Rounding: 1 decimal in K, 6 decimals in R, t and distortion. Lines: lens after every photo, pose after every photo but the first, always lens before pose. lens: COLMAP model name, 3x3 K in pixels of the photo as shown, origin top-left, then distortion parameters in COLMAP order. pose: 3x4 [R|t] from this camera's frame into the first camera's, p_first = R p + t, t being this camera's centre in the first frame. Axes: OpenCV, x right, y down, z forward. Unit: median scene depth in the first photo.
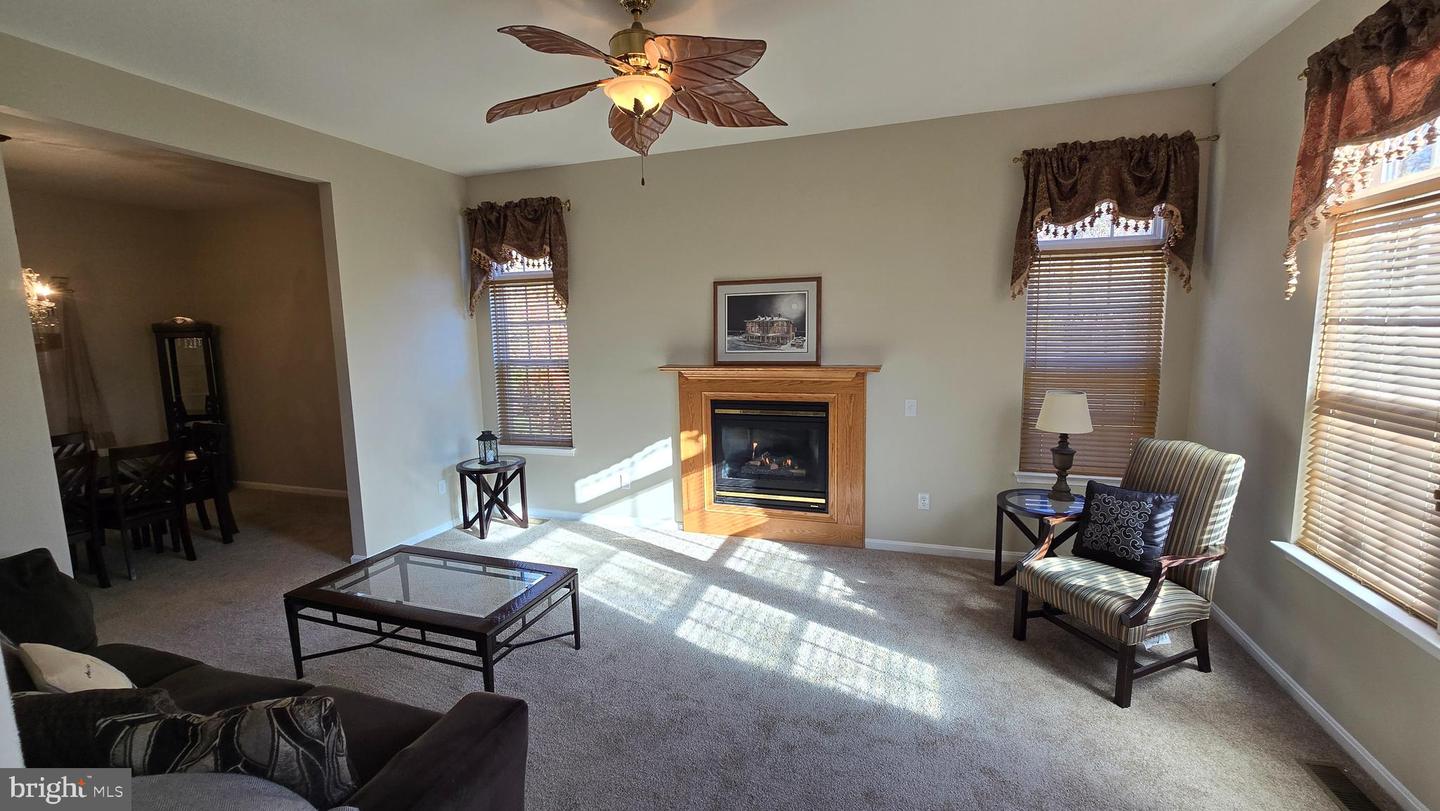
lens RADIAL K [[586.6, 0, 718.0], [0, 586.6, 403.5], [0, 0, 1]] dist [-0.004452, -0.001018]
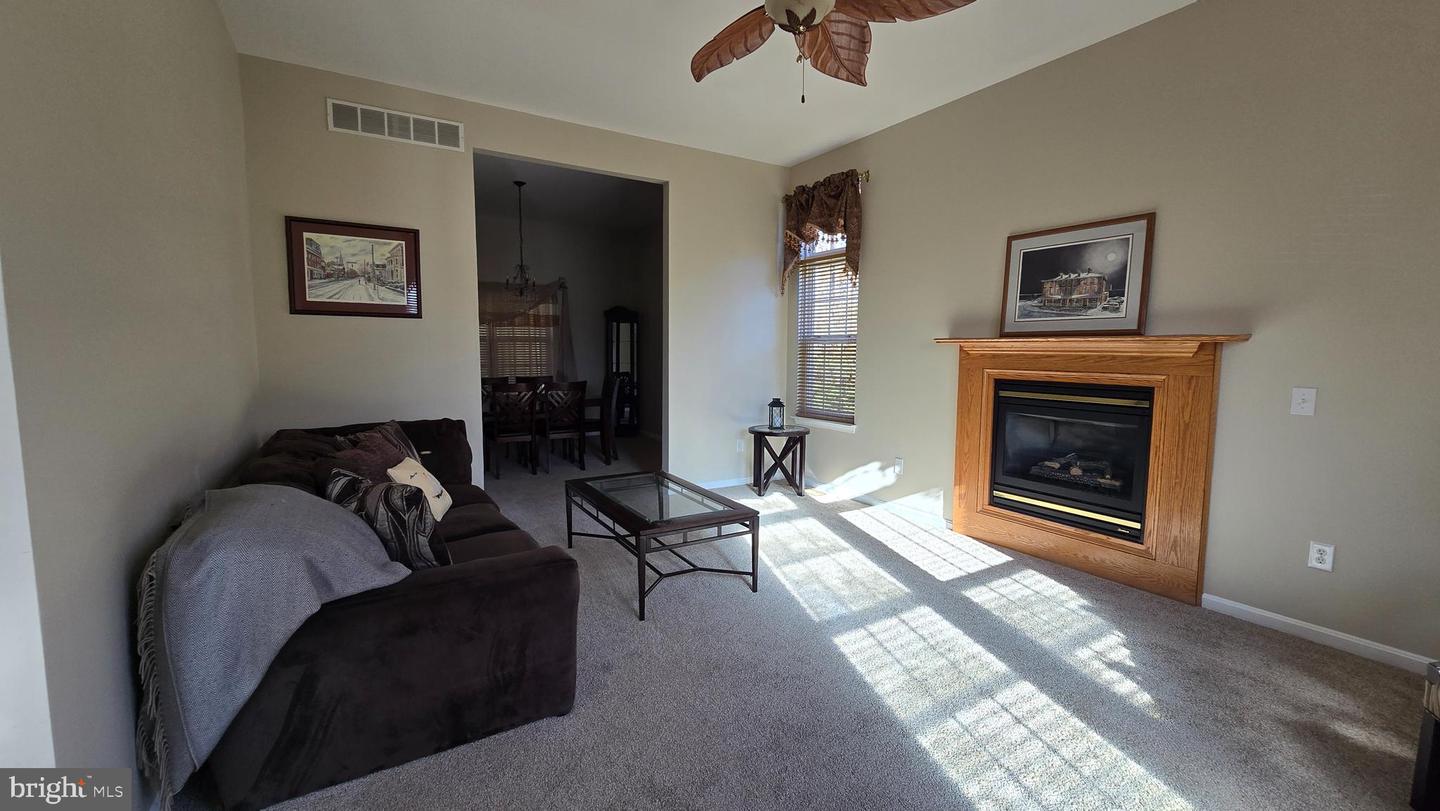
lens RADIAL K [[586.6, 0, 721.3], [0, 586.6, 402.9], [0, 0, 1]] dist [-0.004452, -0.001018]
pose [[0.769830, 0.084853, -0.632583, 0.225260], [-0.106642, 0.994291, 0.003592, 0.067829], [0.629276, 0.064695, 0.774484, 0.113452]]
